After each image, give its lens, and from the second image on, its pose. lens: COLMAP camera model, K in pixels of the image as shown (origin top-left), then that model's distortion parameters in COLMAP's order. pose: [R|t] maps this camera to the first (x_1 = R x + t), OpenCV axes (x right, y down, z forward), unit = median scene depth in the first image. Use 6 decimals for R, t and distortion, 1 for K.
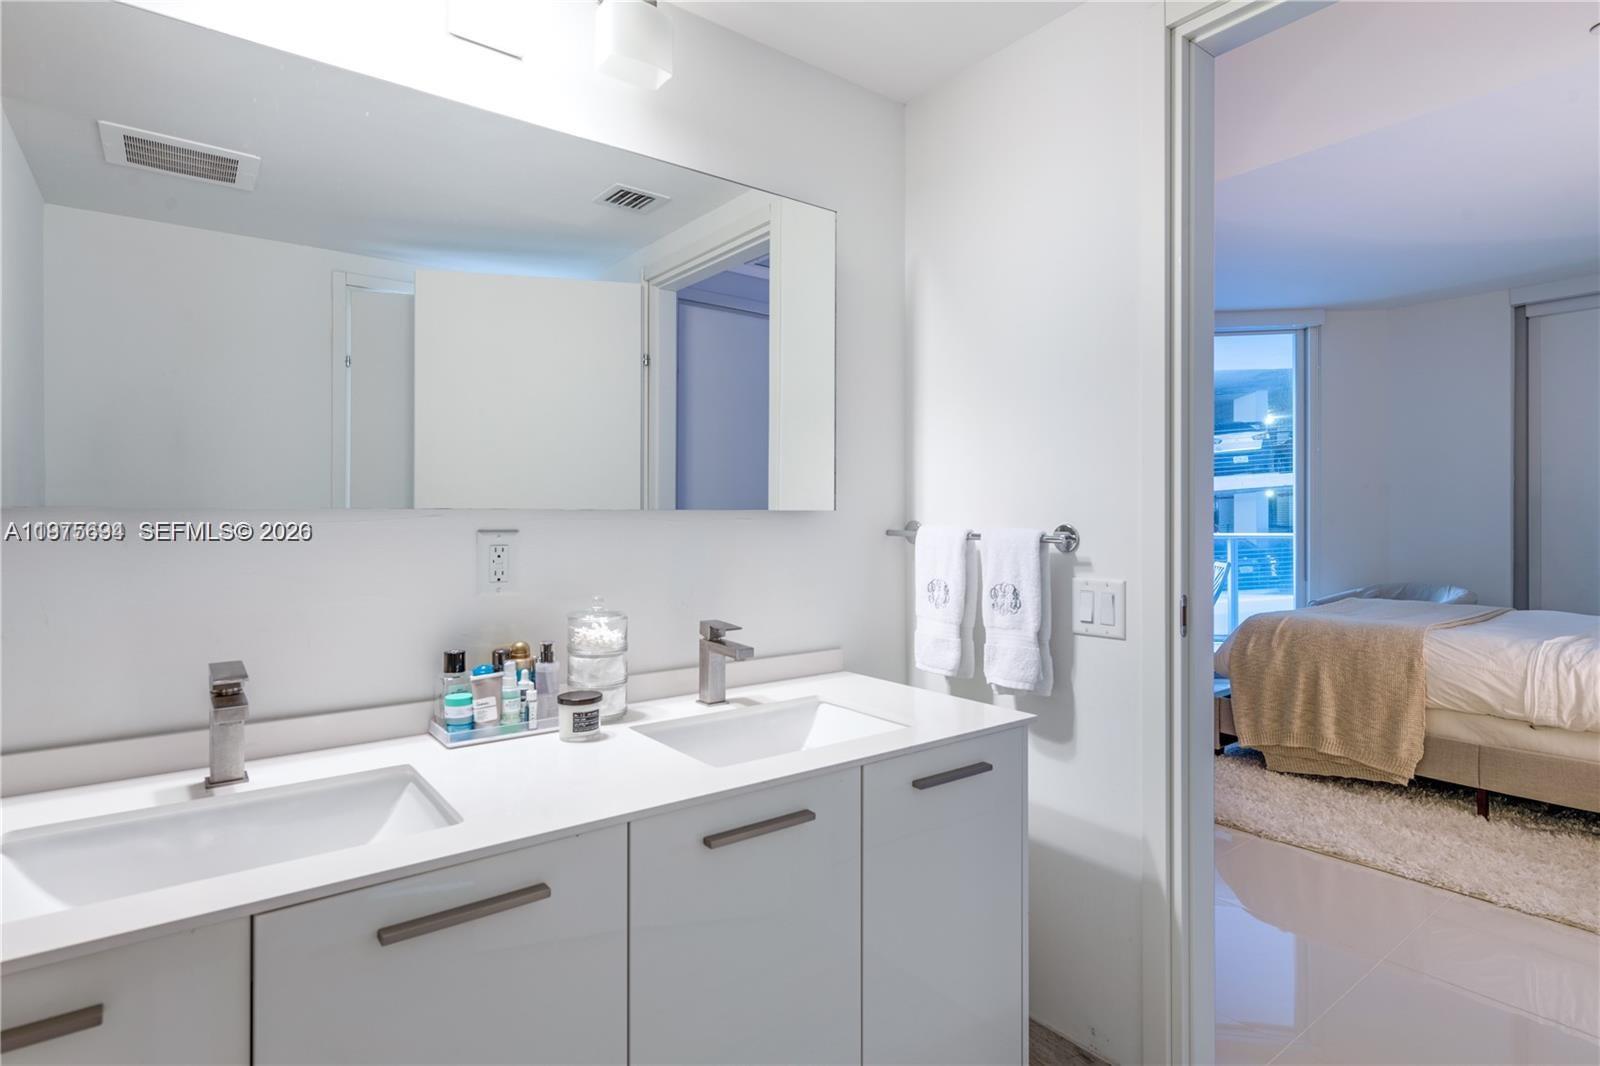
lens RADIAL K [[817.2, 0, 800.0], [0, 817.2, 533.0], [0, 0, 1]] dist [-0.004620, -0.002124]
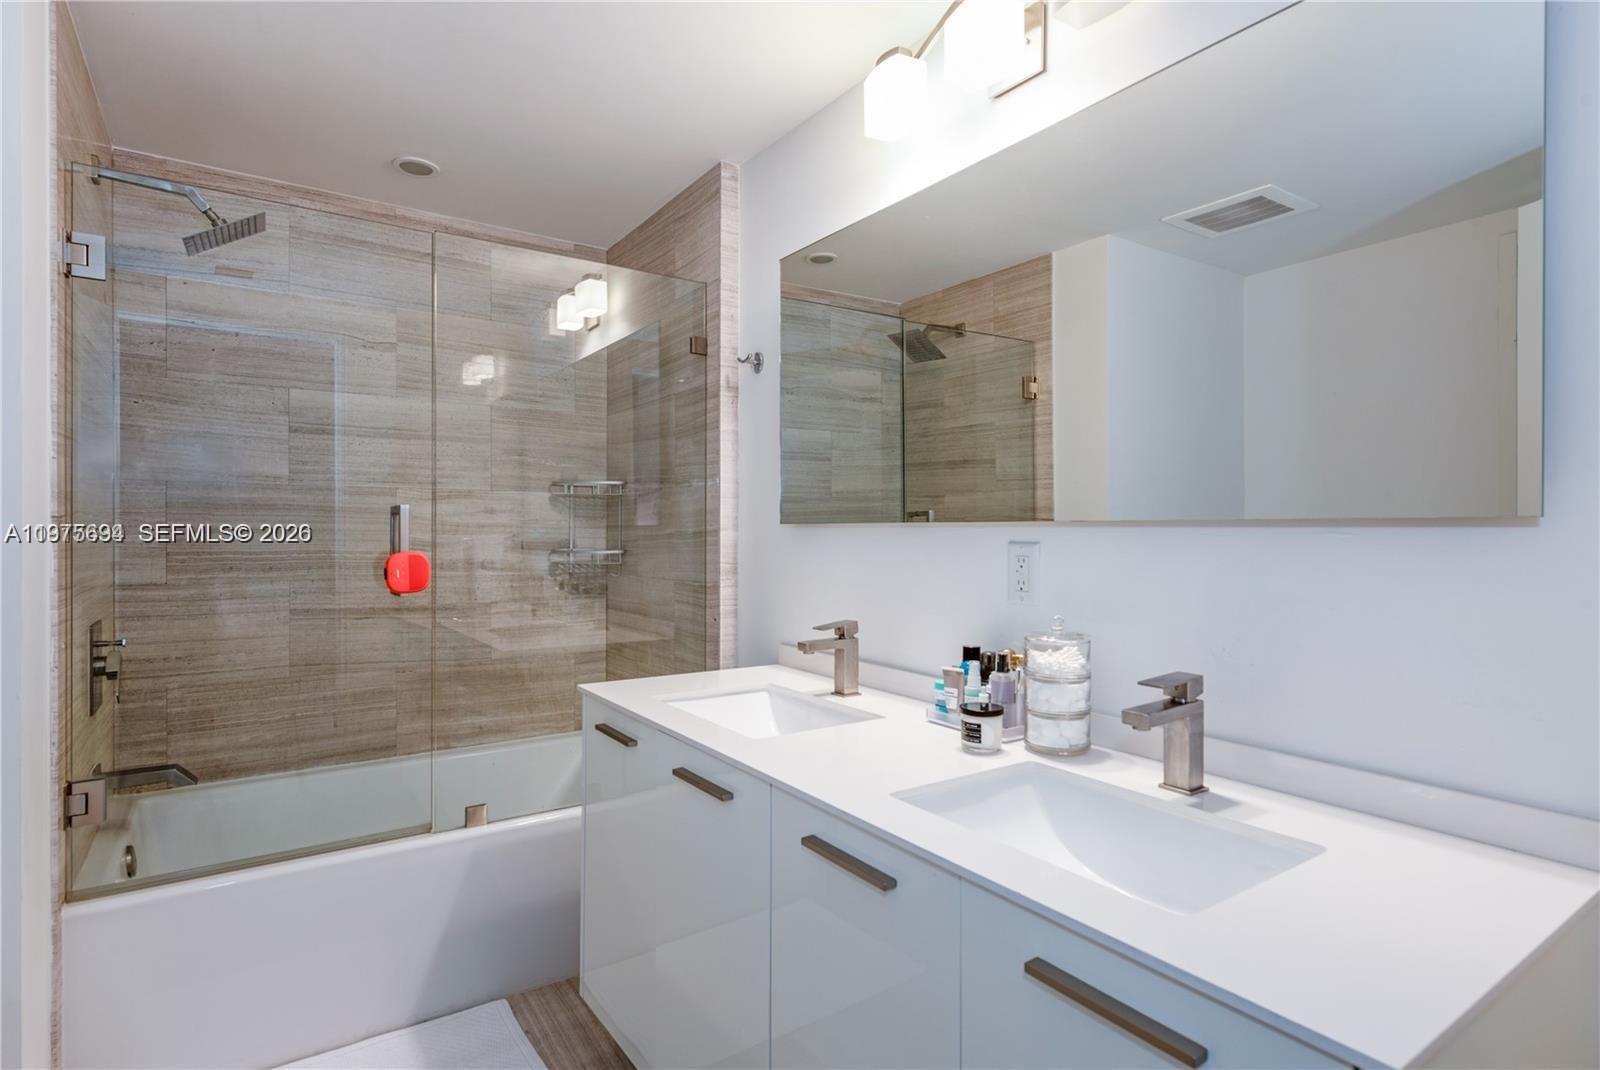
lens RADIAL K [[817.2, 0, 800.0], [0, 817.2, 535.0], [0, 0, 1]] dist [-0.004620, -0.002124]
pose [[-0.065156, 0.009837, -0.997827, 1.281662], [-0.015817, 0.999816, 0.010890, -0.035151], [0.997750, 0.016492, -0.064989, 1.434958]]
